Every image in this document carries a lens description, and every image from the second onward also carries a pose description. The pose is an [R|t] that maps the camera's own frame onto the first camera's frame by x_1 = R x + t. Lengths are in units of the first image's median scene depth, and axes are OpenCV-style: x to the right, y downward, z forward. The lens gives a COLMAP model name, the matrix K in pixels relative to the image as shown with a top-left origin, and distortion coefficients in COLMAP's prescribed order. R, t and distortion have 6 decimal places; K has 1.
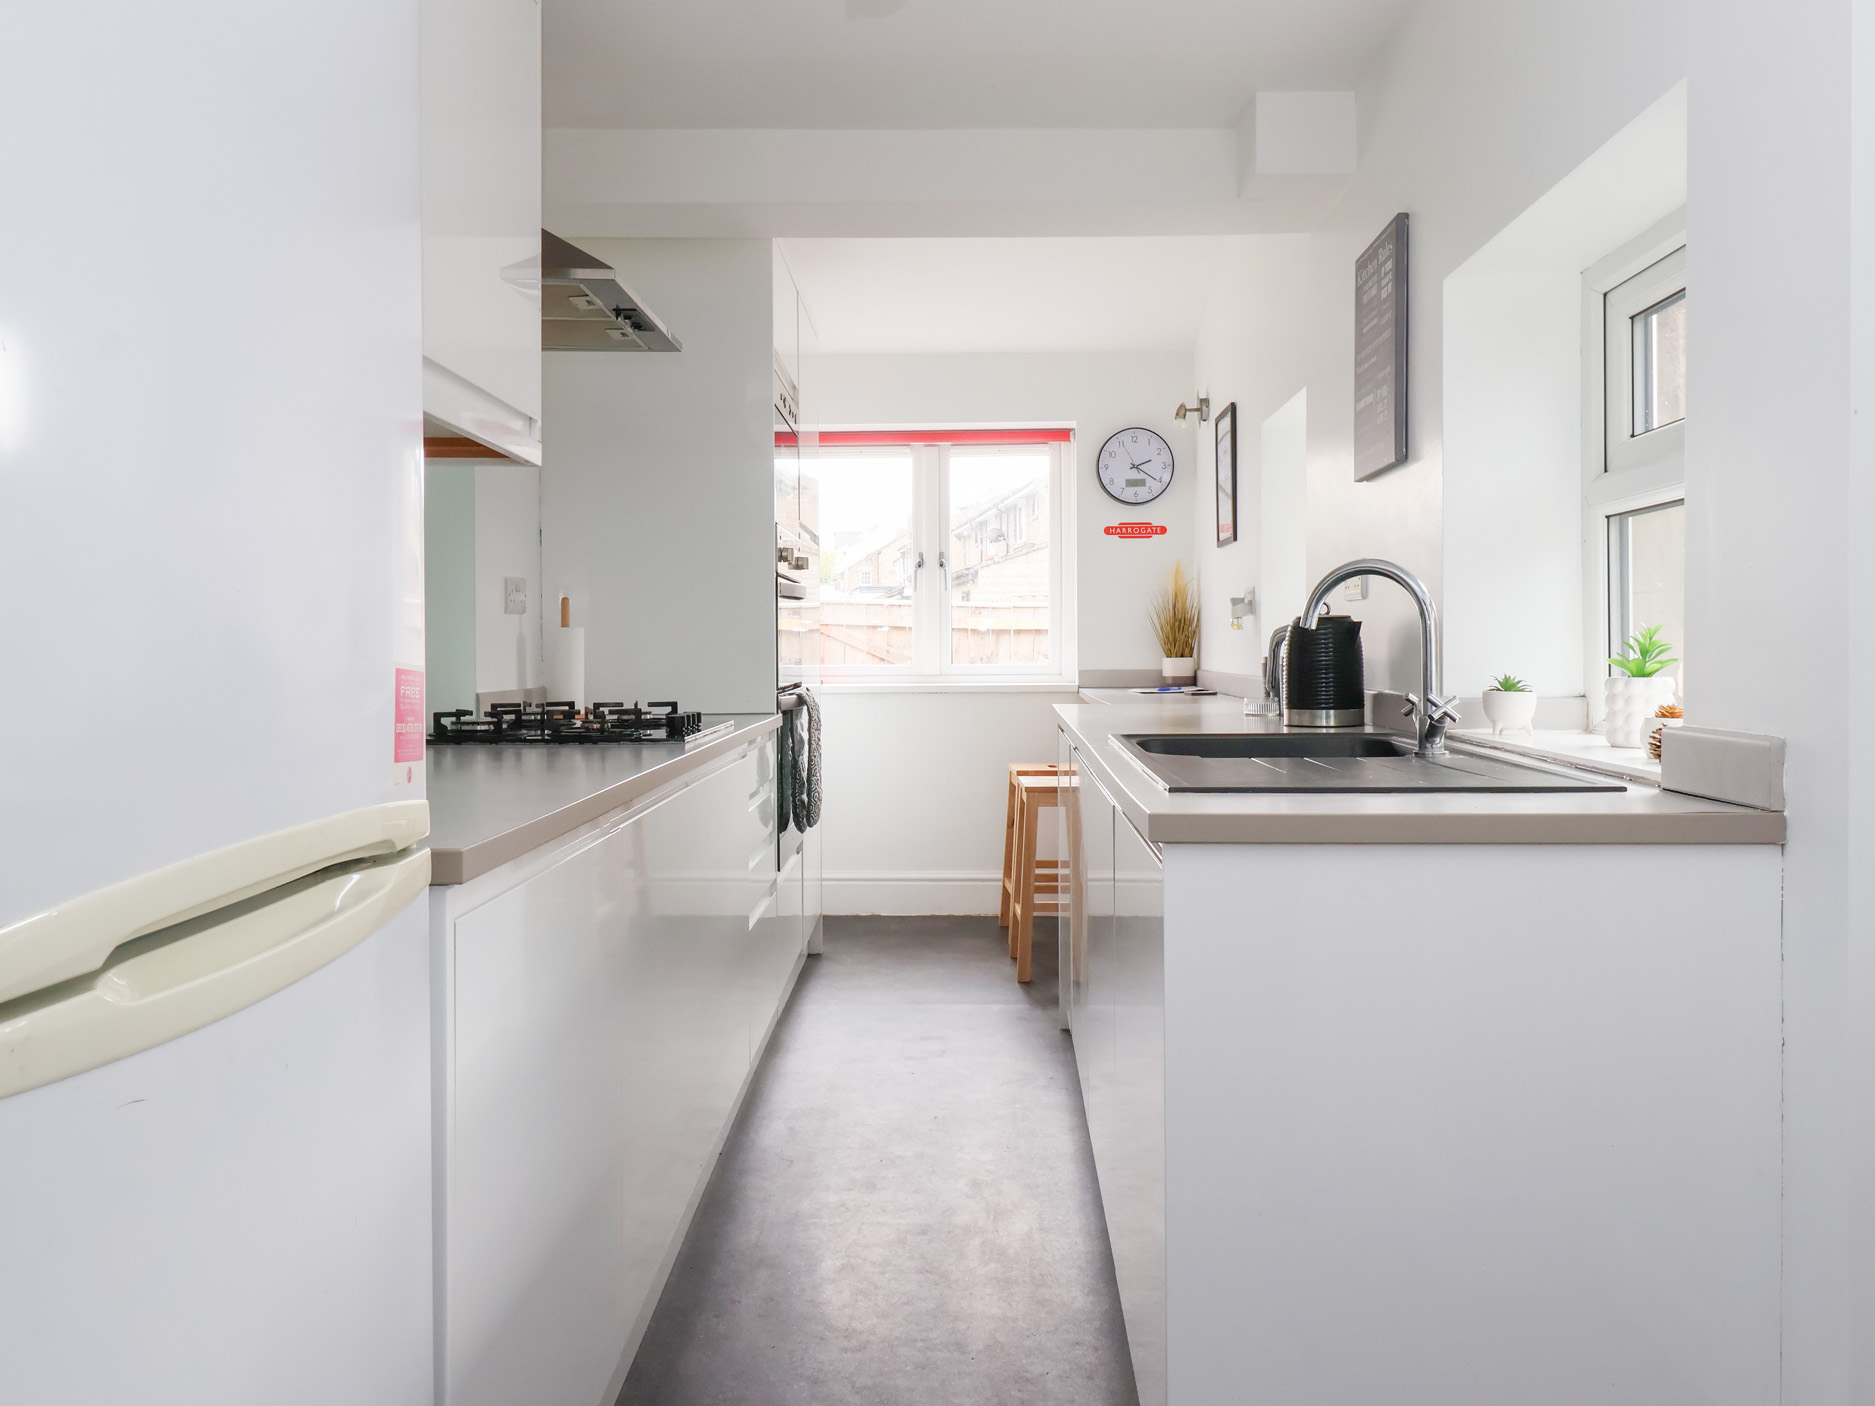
lens RADIAL K [[1325.0, 0, 939.1], [0, 1325.0, 642.9], [0, 0, 1]] dist [0.001751, -0.000889]
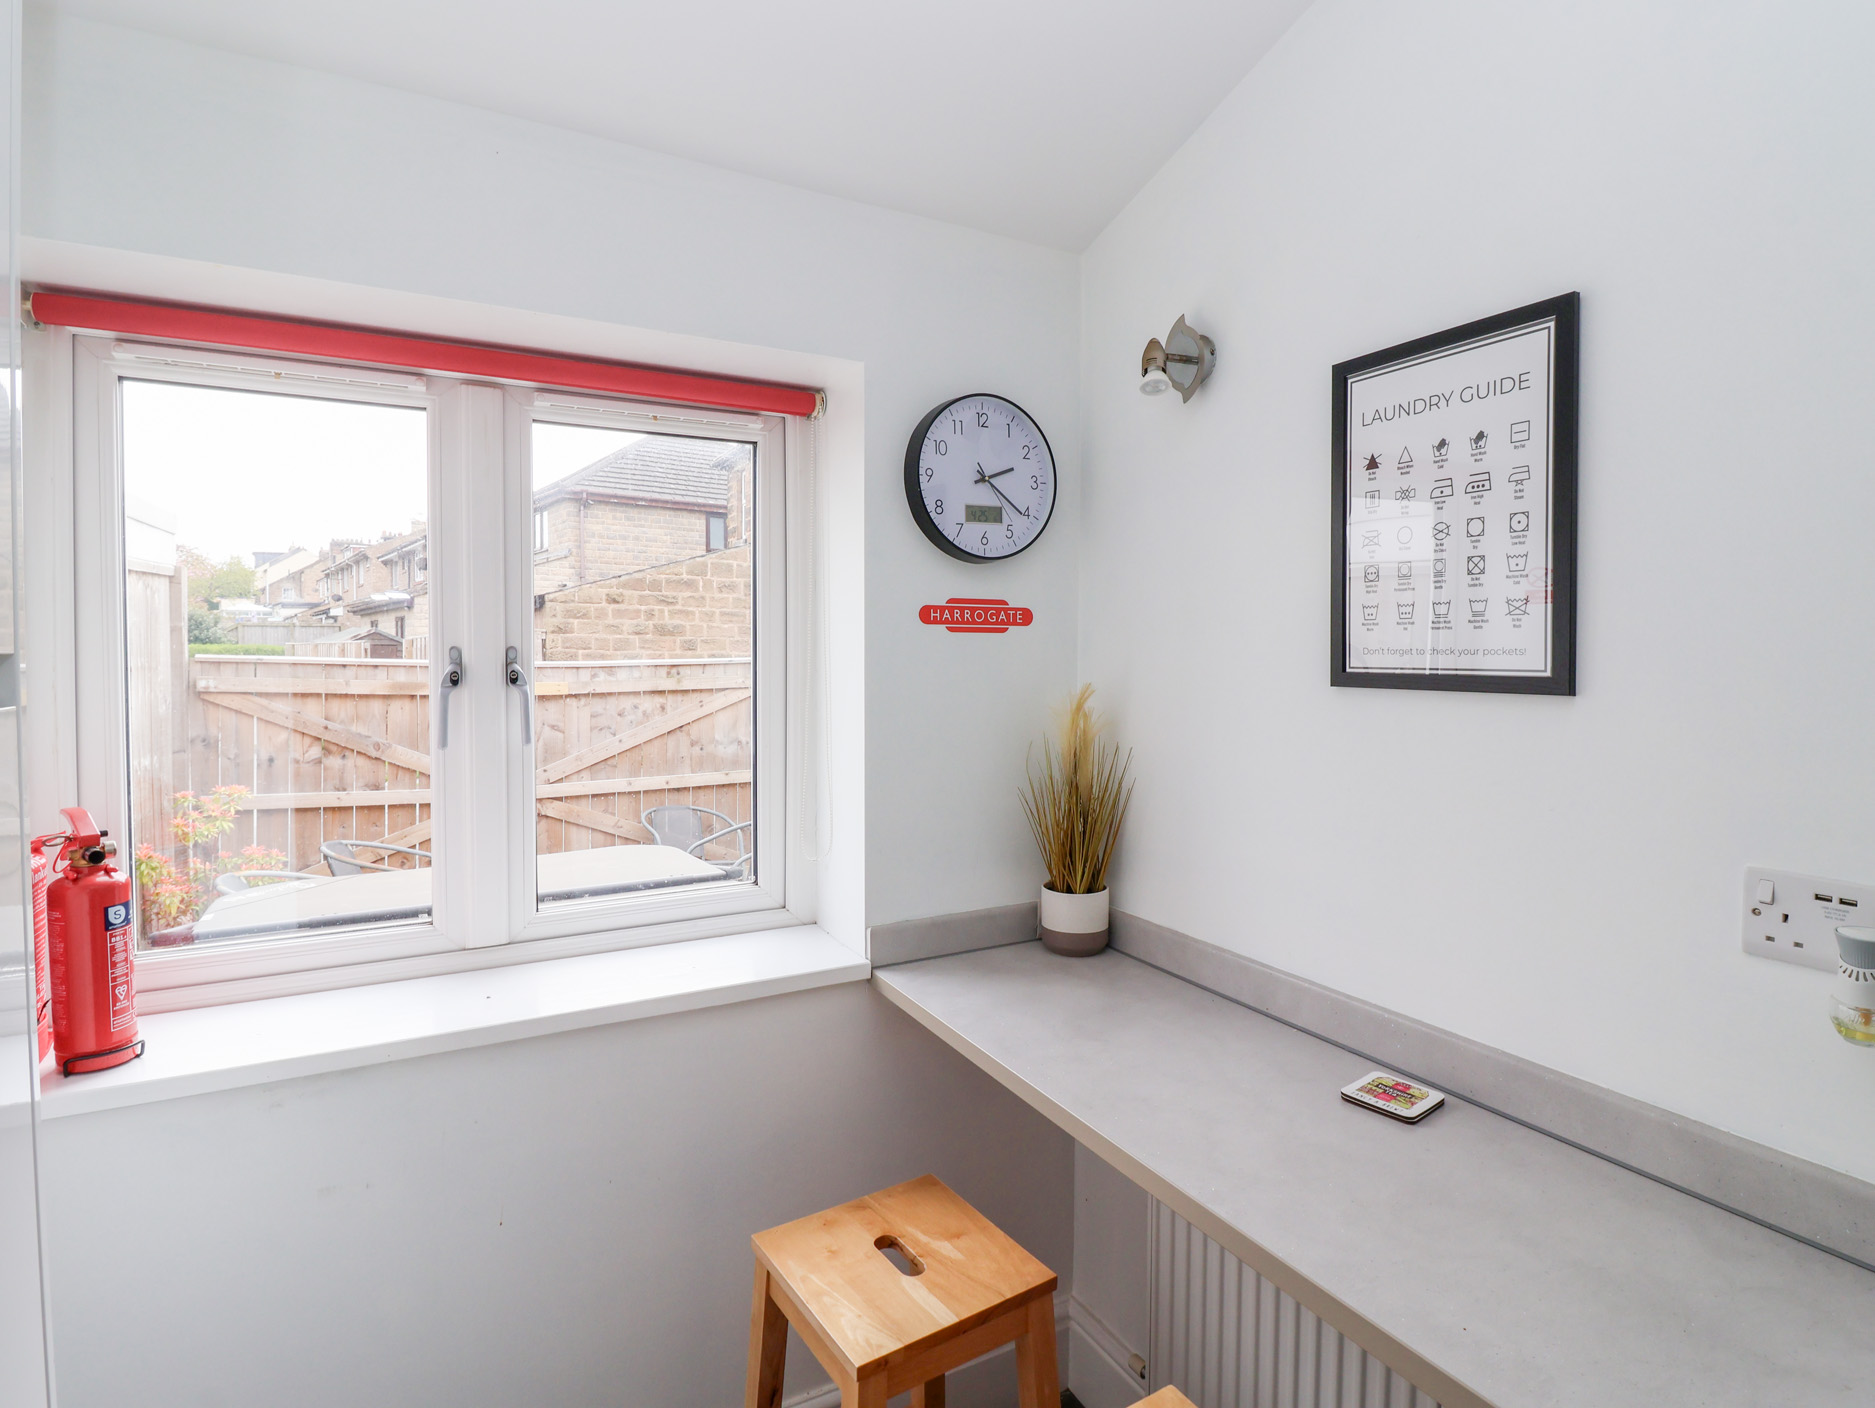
lens RADIAL K [[983.5, 0, 944.4], [0, 983.5, 678.2], [0, 0, 1]] dist [0.004976, -0.032179]
pose [[0.860388, -0.004684, 0.509618, -0.040323], [-0.007283, 0.999743, 0.021483, -0.070371], [-0.509588, -0.022195, 0.860132, 0.707541]]
